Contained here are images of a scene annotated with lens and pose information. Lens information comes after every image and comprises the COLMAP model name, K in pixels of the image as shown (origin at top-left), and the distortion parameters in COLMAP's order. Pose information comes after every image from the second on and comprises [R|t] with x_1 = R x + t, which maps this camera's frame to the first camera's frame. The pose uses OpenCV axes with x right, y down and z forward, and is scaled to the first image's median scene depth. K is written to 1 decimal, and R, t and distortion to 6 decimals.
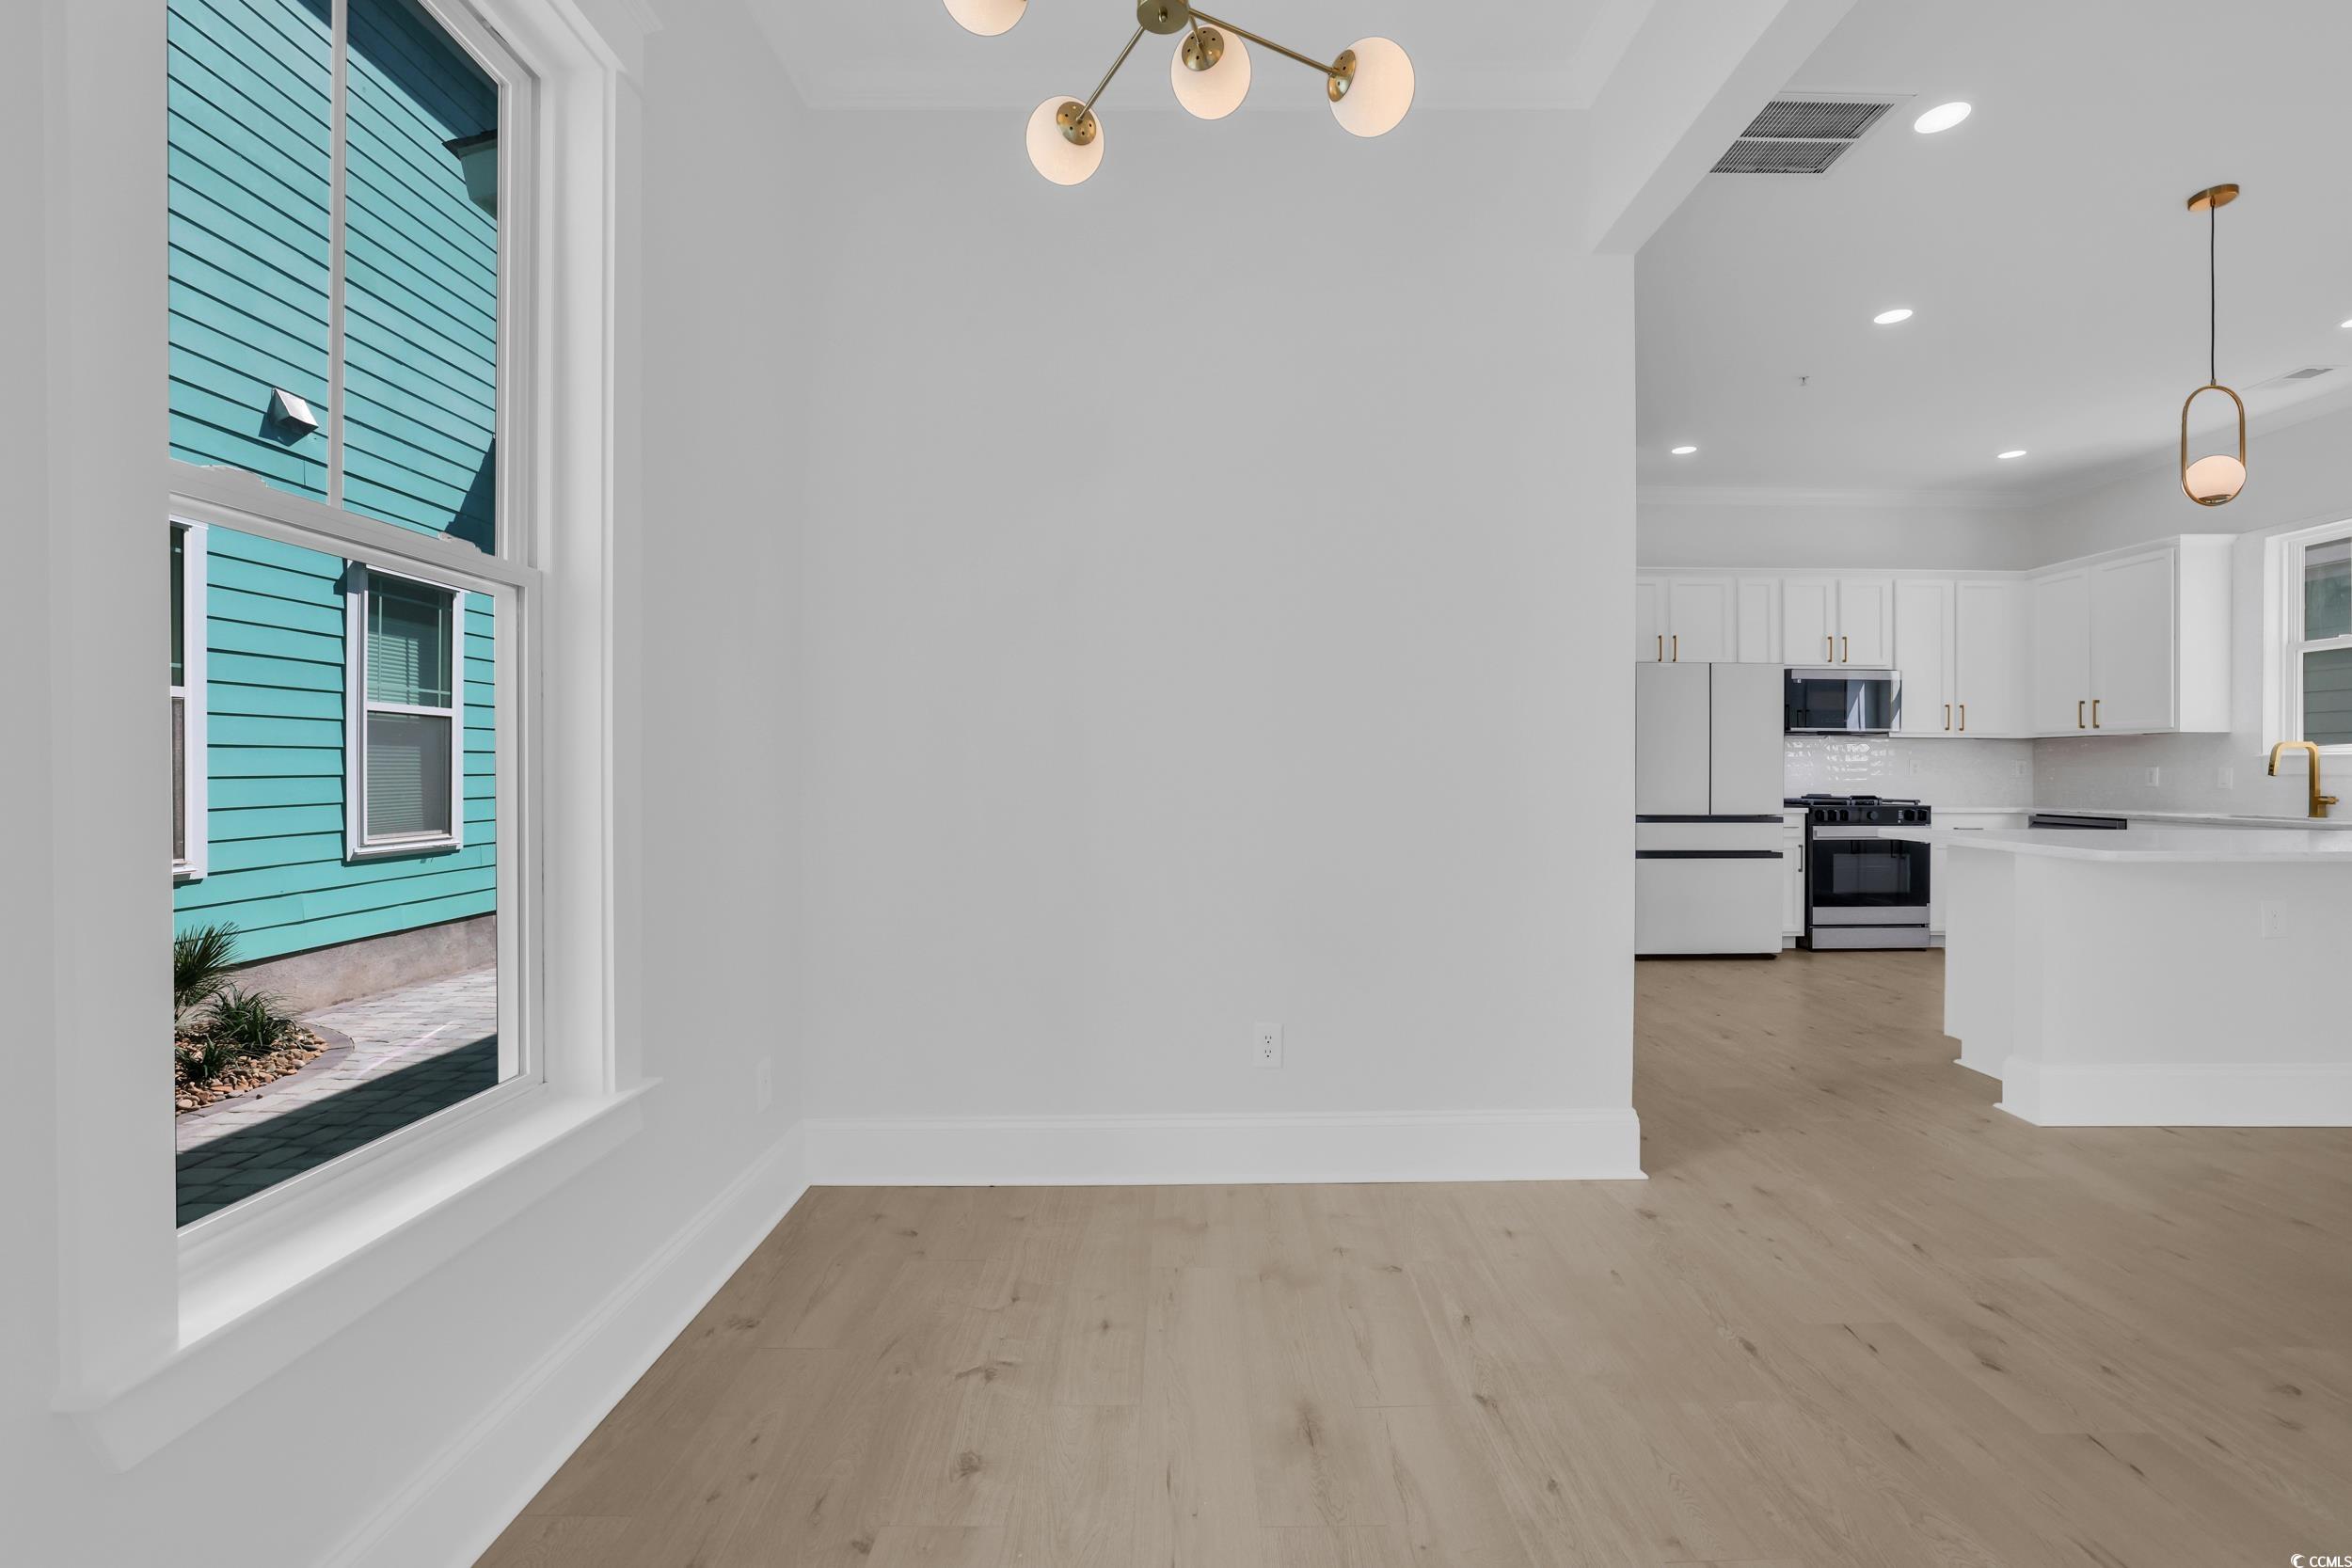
lens RADIAL K [[1006.9, 0, 1183.5], [0, 1006.9, 773.6], [0, 0, 1]] dist [-0.050035, 0.018096]
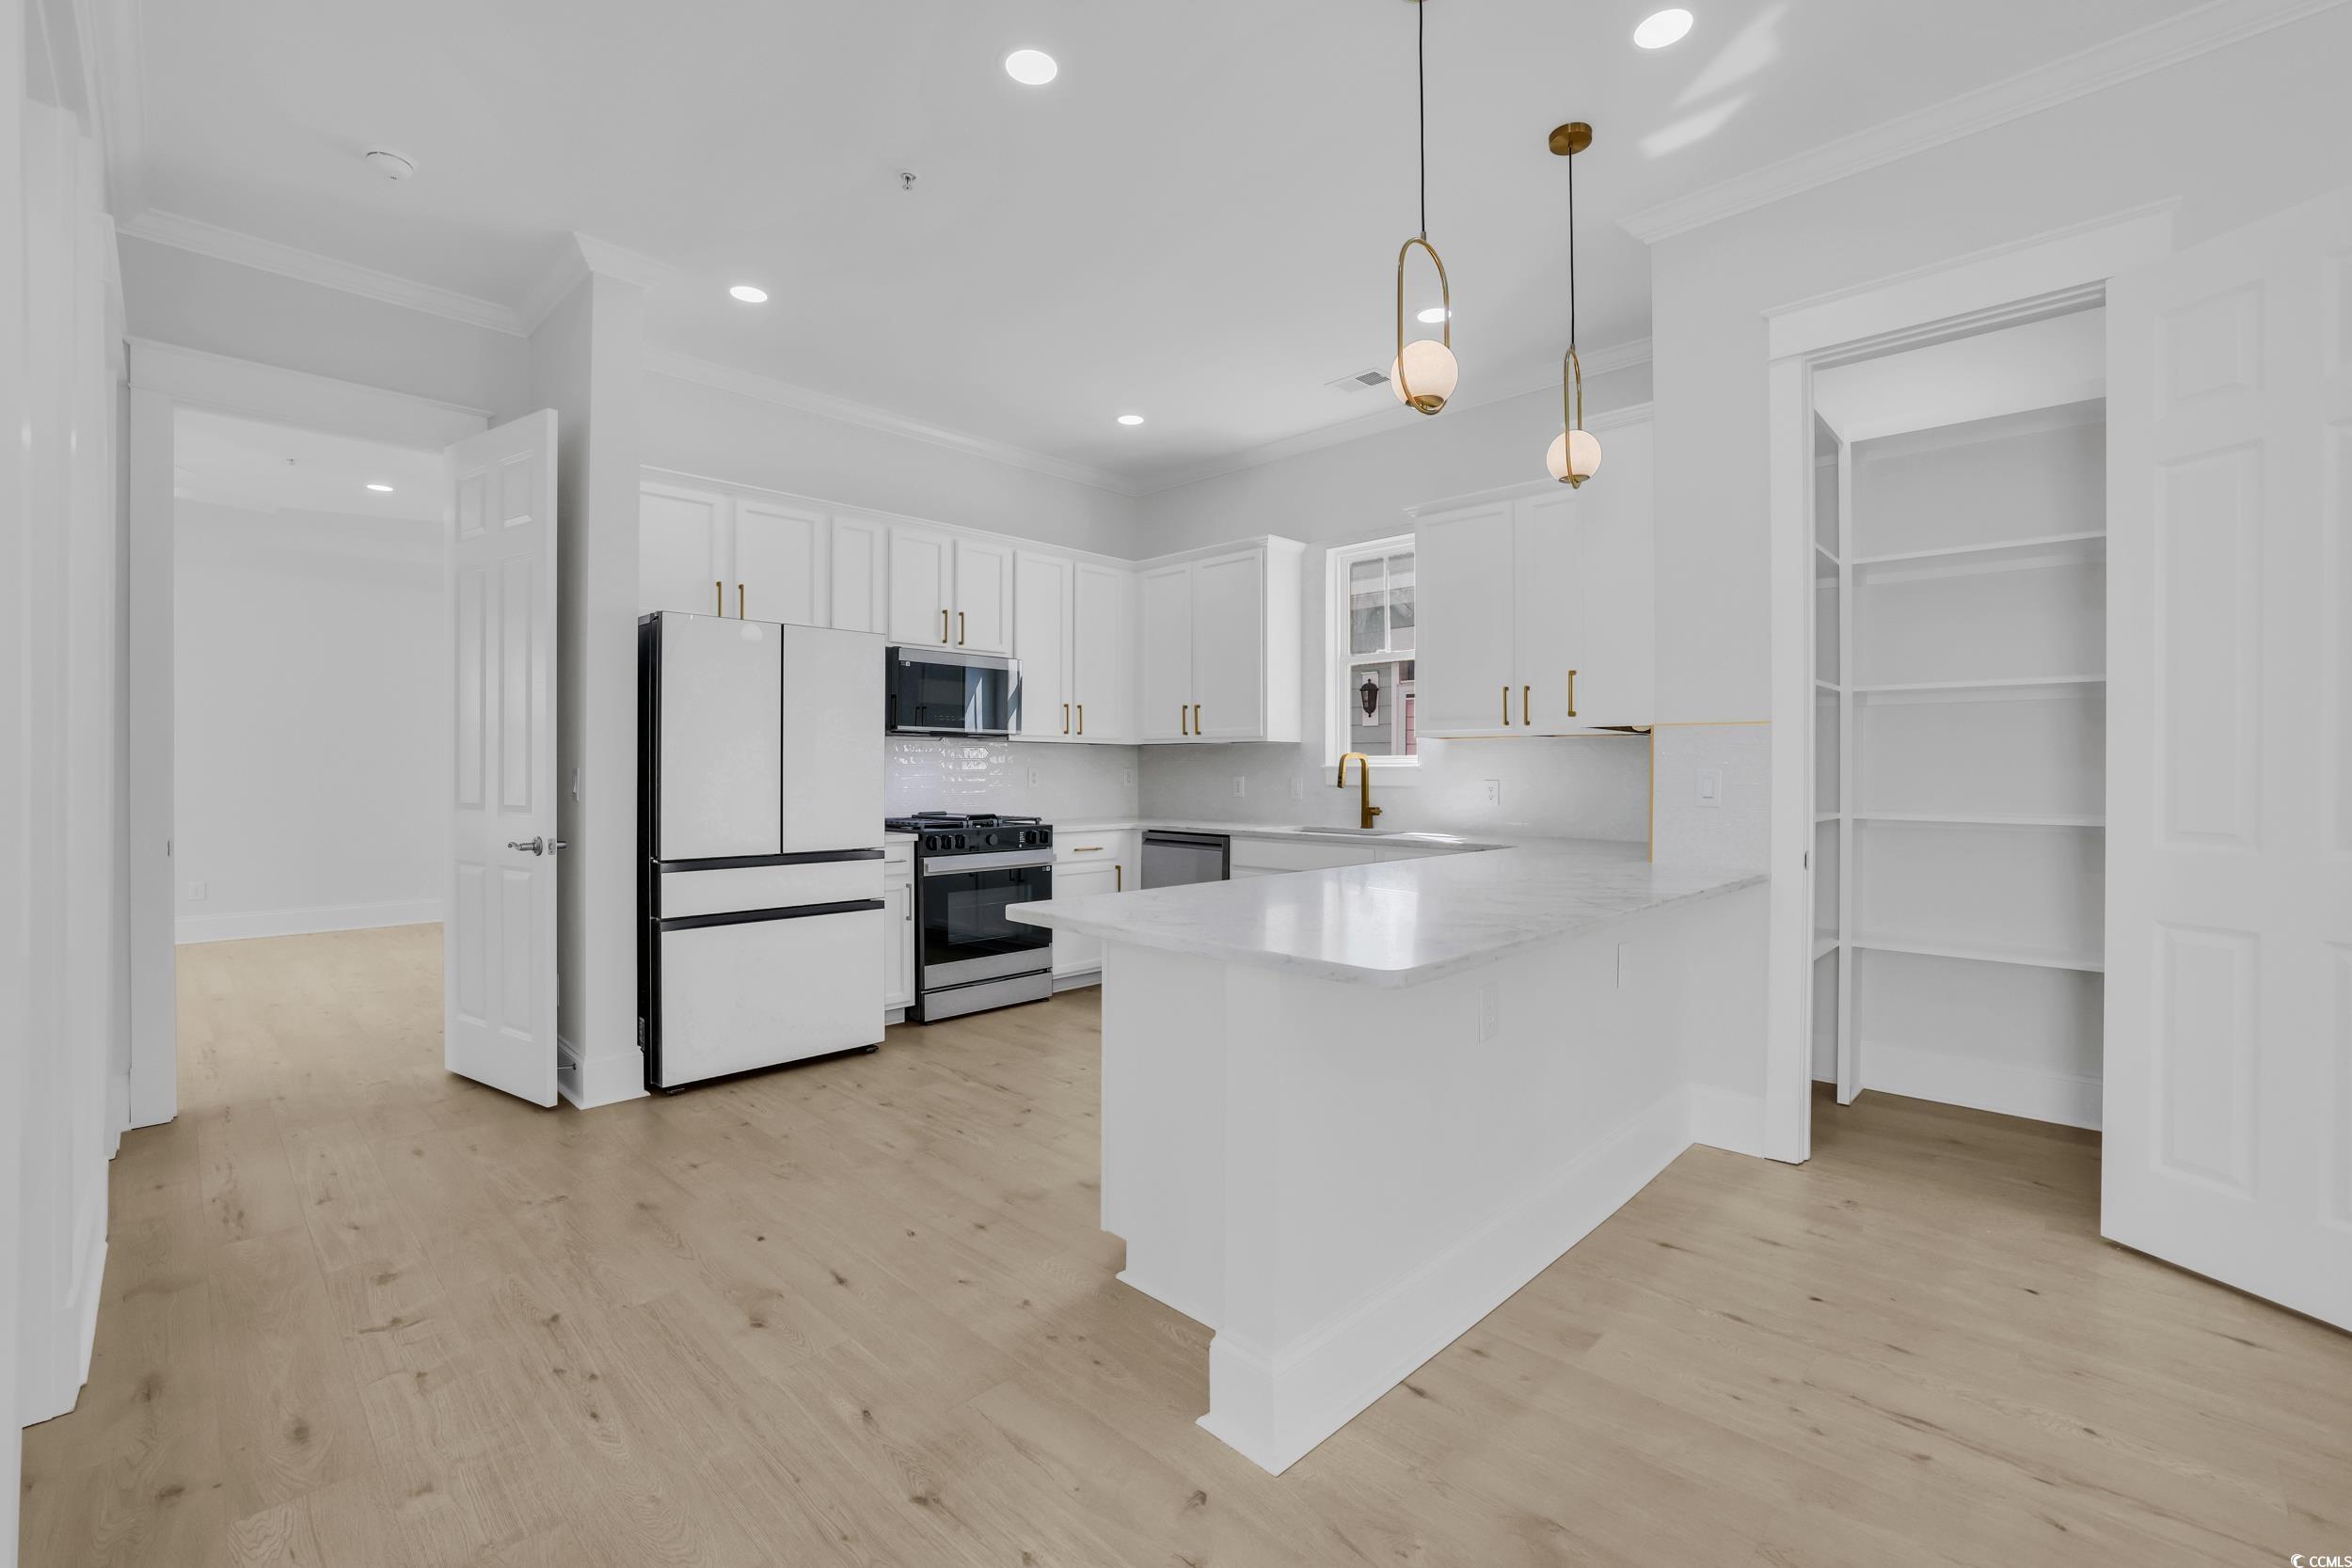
lens RADIAL K [[1006.9, 0, 1183.5], [0, 1006.9, 773.6], [0, 0, 1]] dist [-0.050035, 0.018096]
pose [[0.695391, -0.003149, 0.718625, 0.227104], [0.001945, 0.999995, 0.002499, -0.012102], [-0.718629, -0.000340, 0.695393, 0.330392]]
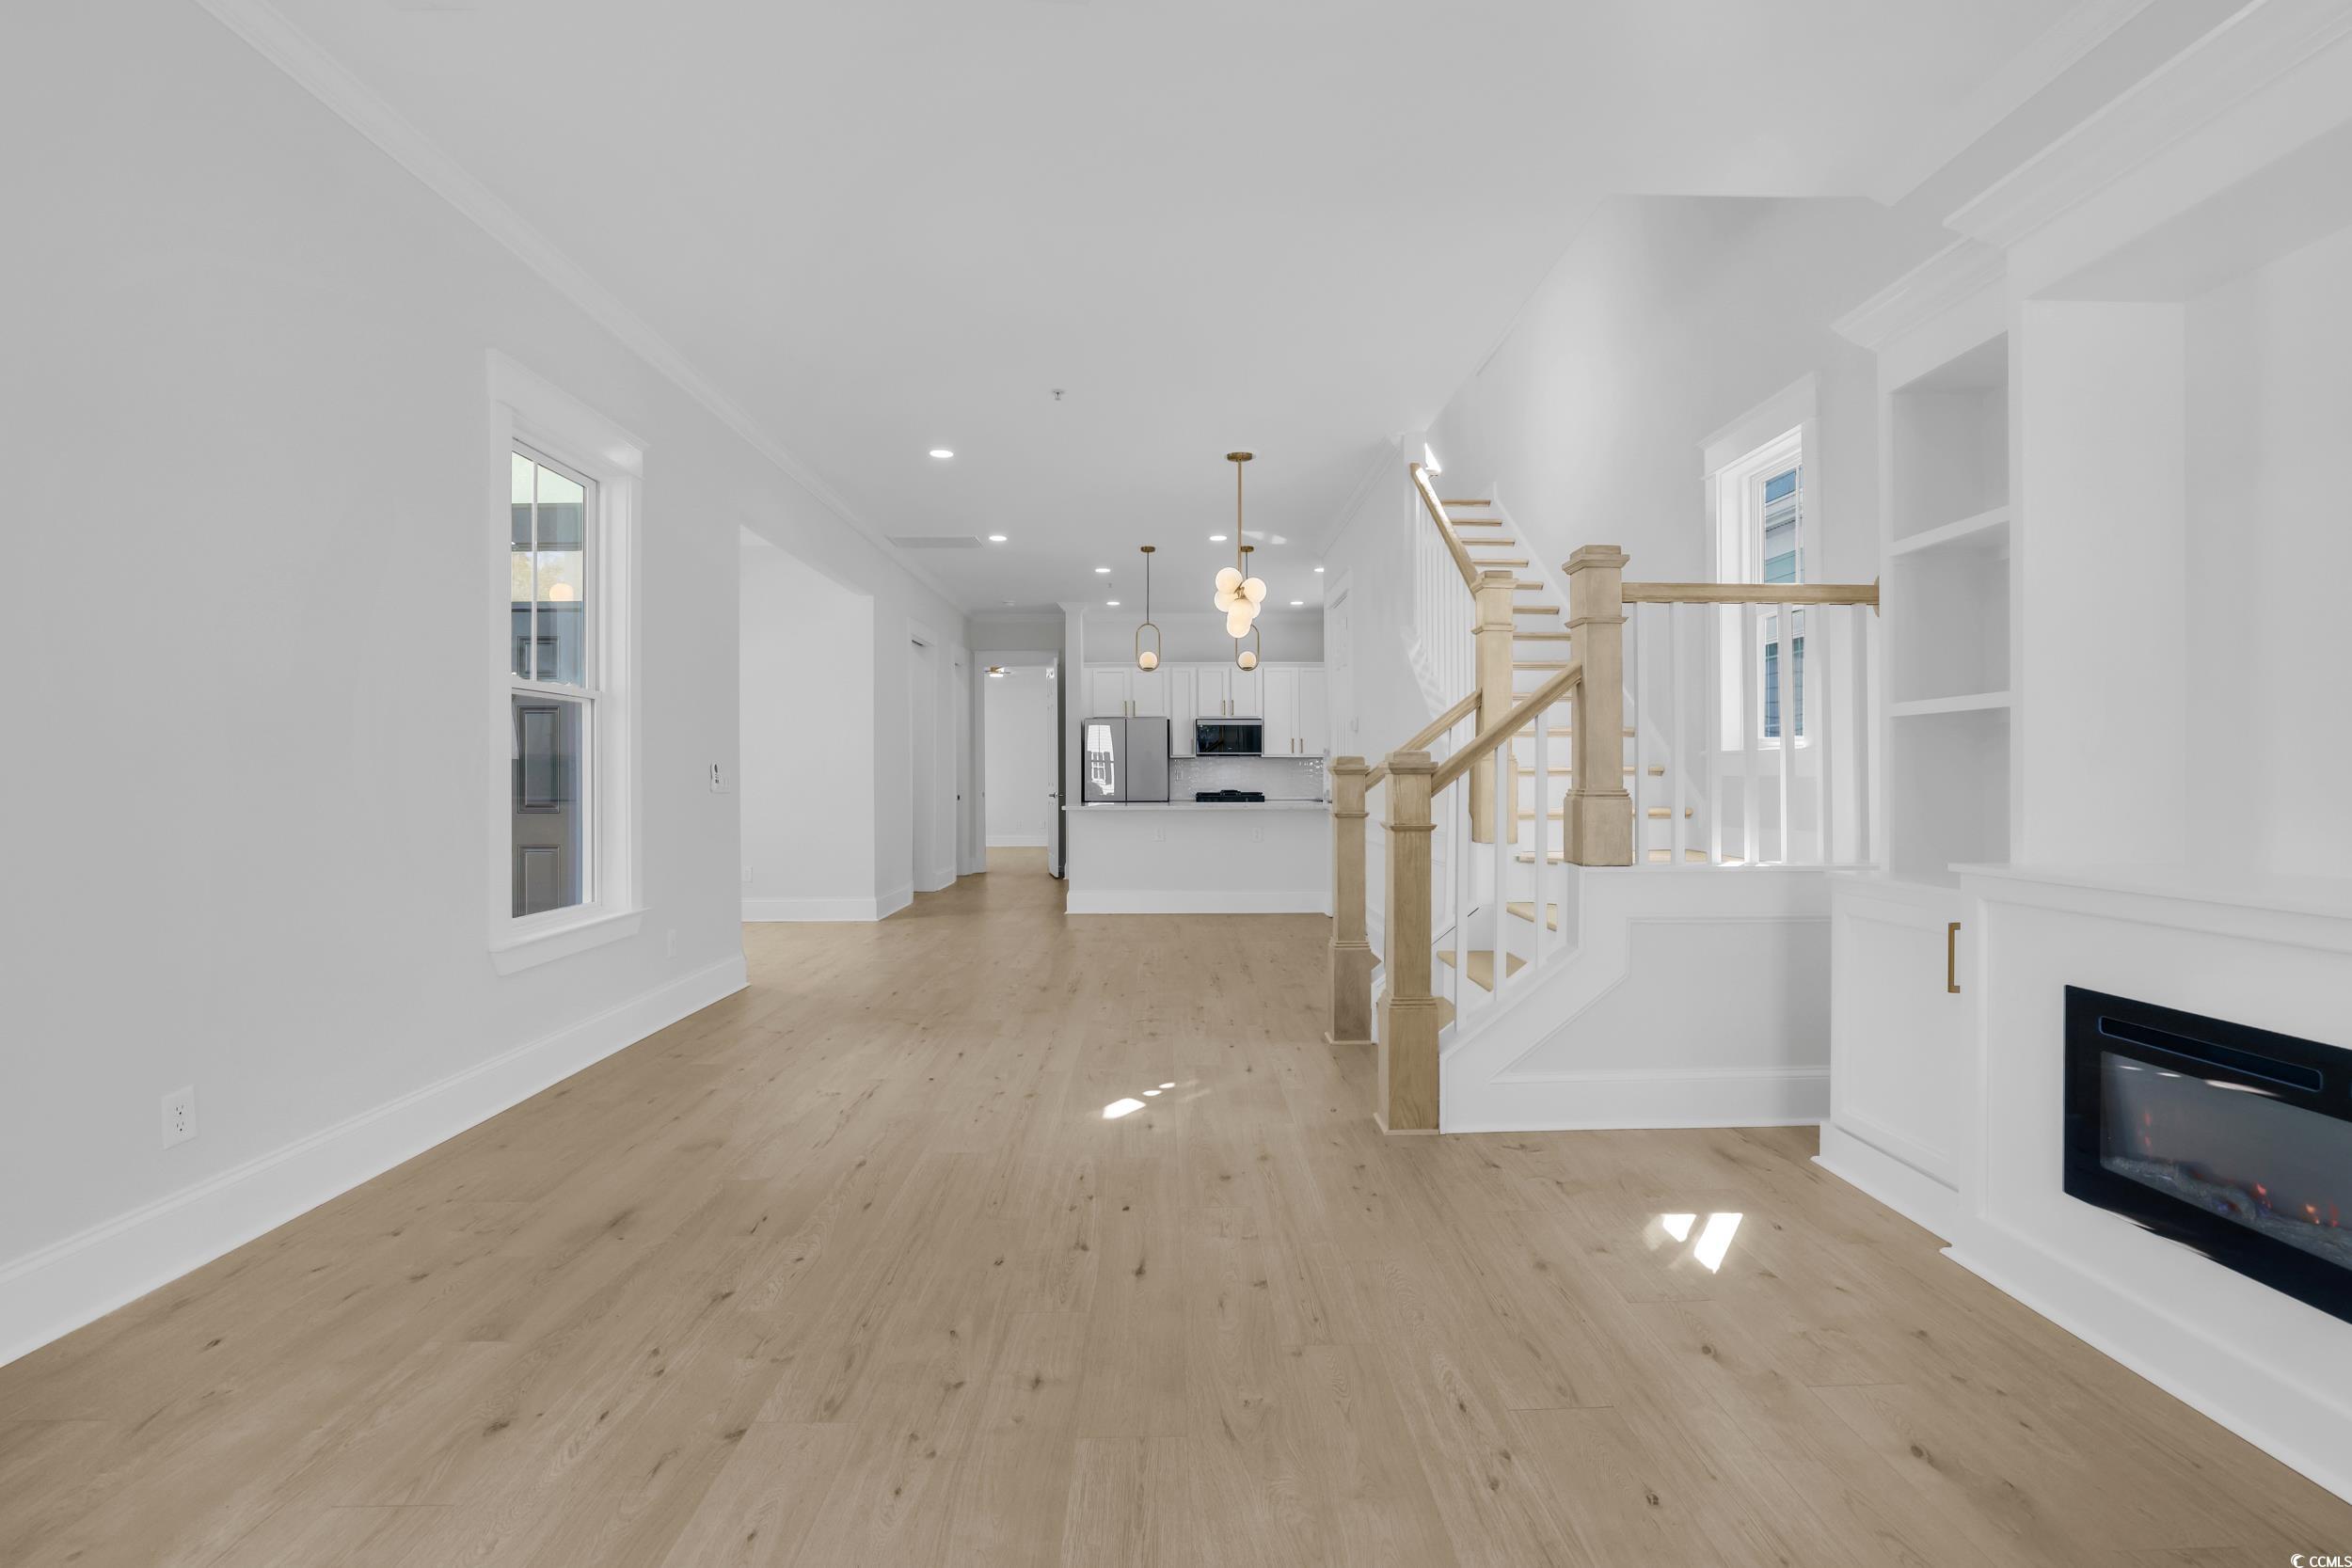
lens RADIAL K [[1006.9, 0, 1183.5], [0, 1006.9, 773.6], [0, 0, 1]] dist [-0.050035, 0.018096]
pose [[0.999658, -0.003497, 0.025930, 0.561254], [0.003672, 0.999971, -0.006712, 0.003792], [-0.025906, 0.006805, 0.999641, -0.836601]]
